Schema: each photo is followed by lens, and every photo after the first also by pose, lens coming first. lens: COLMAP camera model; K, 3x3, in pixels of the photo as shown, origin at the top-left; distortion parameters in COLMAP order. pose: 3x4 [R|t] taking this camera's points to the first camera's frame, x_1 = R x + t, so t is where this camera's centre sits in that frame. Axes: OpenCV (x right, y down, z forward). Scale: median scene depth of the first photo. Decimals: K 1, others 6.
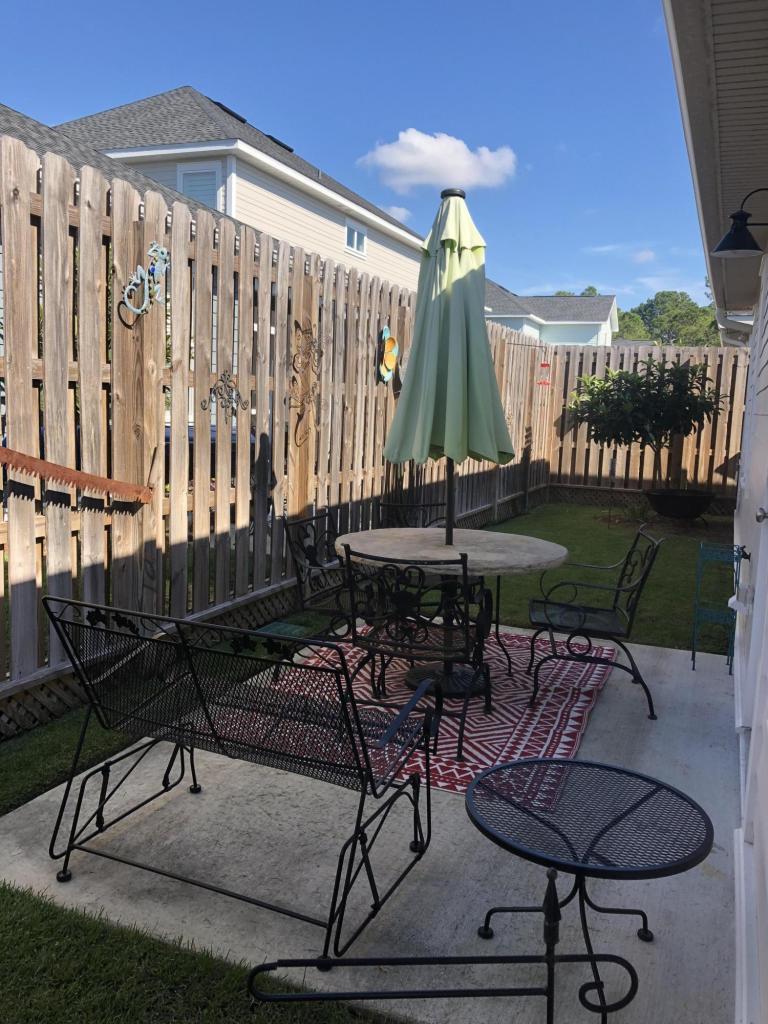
lens RADIAL K [[832.9, 0, 384.8], [0, 832.9, 514.7], [0, 0, 1]] dist [0.028651, -0.029161]
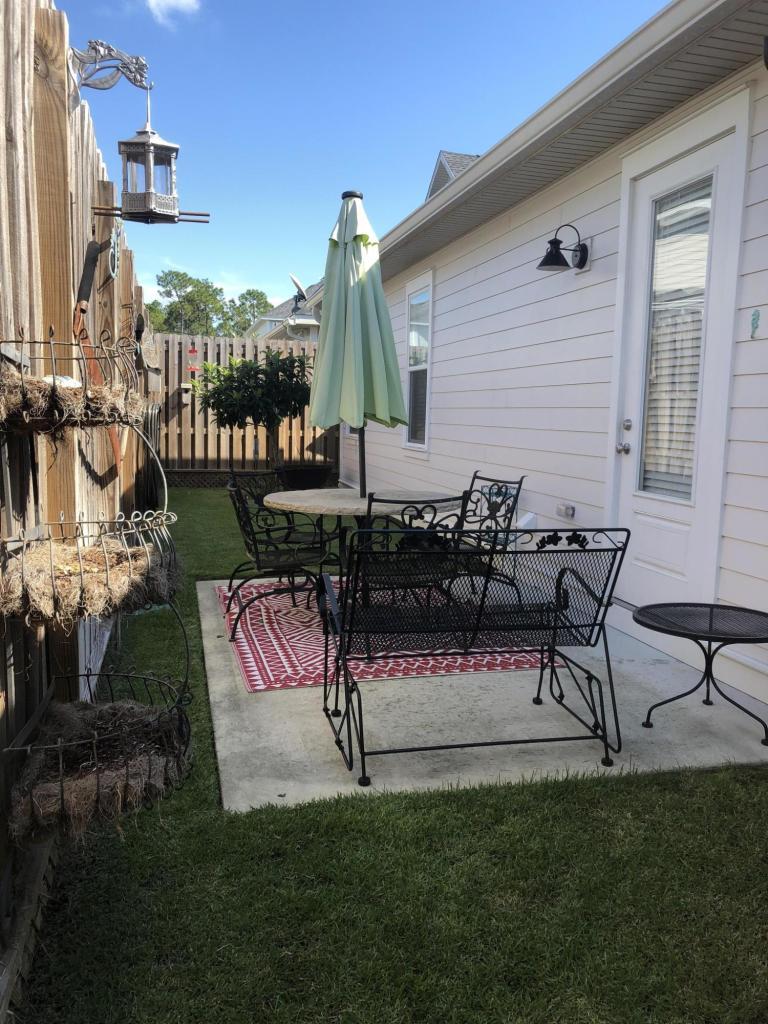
lens RADIAL K [[832.9, 0, 378.8], [0, 832.9, 508.8], [0, 0, 1]] dist [0.028651, -0.029161]
pose [[0.807218, -0.084672, 0.584148, -0.201204], [0.085631, 0.995987, 0.026036, 0.008297], [-0.584009, 0.029005, 0.811229, 0.013872]]
